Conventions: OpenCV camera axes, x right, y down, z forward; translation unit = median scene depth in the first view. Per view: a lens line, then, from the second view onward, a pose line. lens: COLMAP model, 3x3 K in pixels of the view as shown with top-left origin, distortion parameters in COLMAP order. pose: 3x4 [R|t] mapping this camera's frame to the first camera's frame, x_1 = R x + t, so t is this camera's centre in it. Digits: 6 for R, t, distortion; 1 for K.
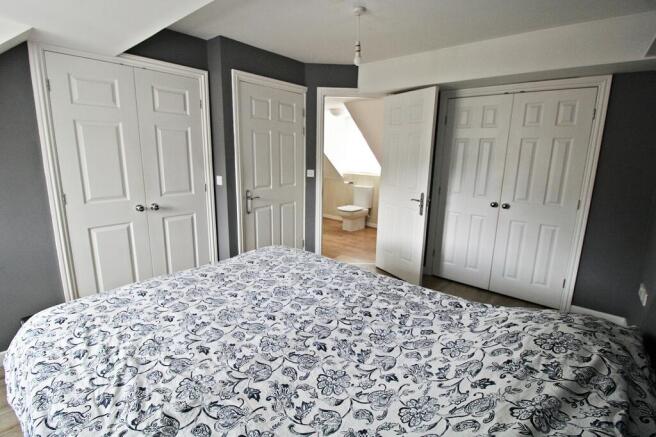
lens RADIAL K [[303.8, 0, 328.9], [0, 303.8, 211.9], [0, 0, 1]] dist [0.000192, -0.011180]
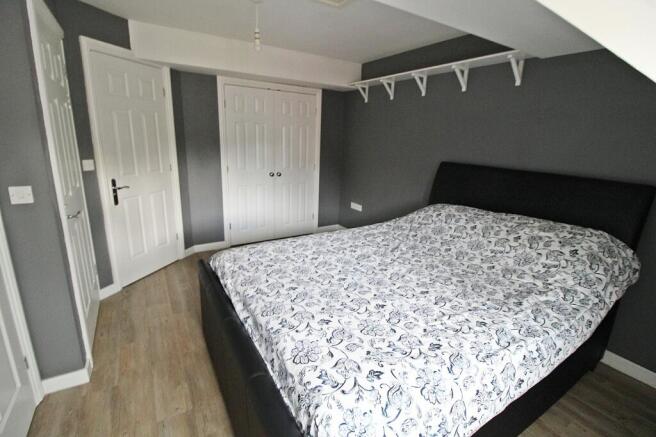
lens RADIAL K [[303.8, 0, 328.9], [0, 303.8, 211.9], [0, 0, 1]] dist [0.000192, -0.011180]
pose [[0.307233, -0.238856, 0.921171, -0.892747], [0.157098, 0.967437, 0.198457, -0.125864], [-0.938578, 0.083742, 0.334753, 0.471027]]
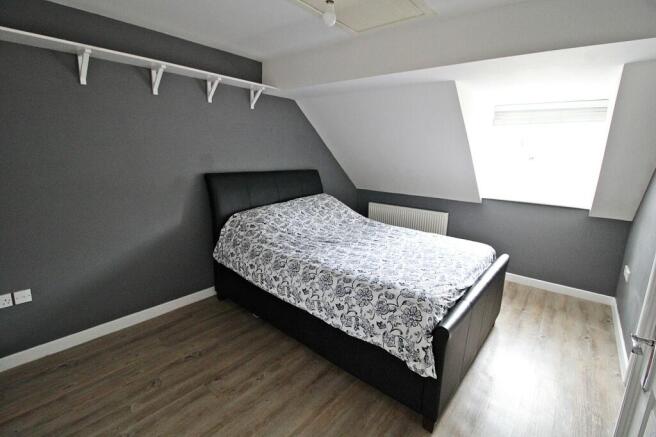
lens RADIAL K [[303.8, 0, 328.9], [0, 303.8, 211.9], [0, 0, 1]] dist [0.000192, -0.011180]
pose [[-0.999676, -0.022210, -0.012468, 0.429816], [-0.025263, 0.926873, 0.374525, -0.413748], [0.003239, 0.374718, -0.927133, 2.098895]]
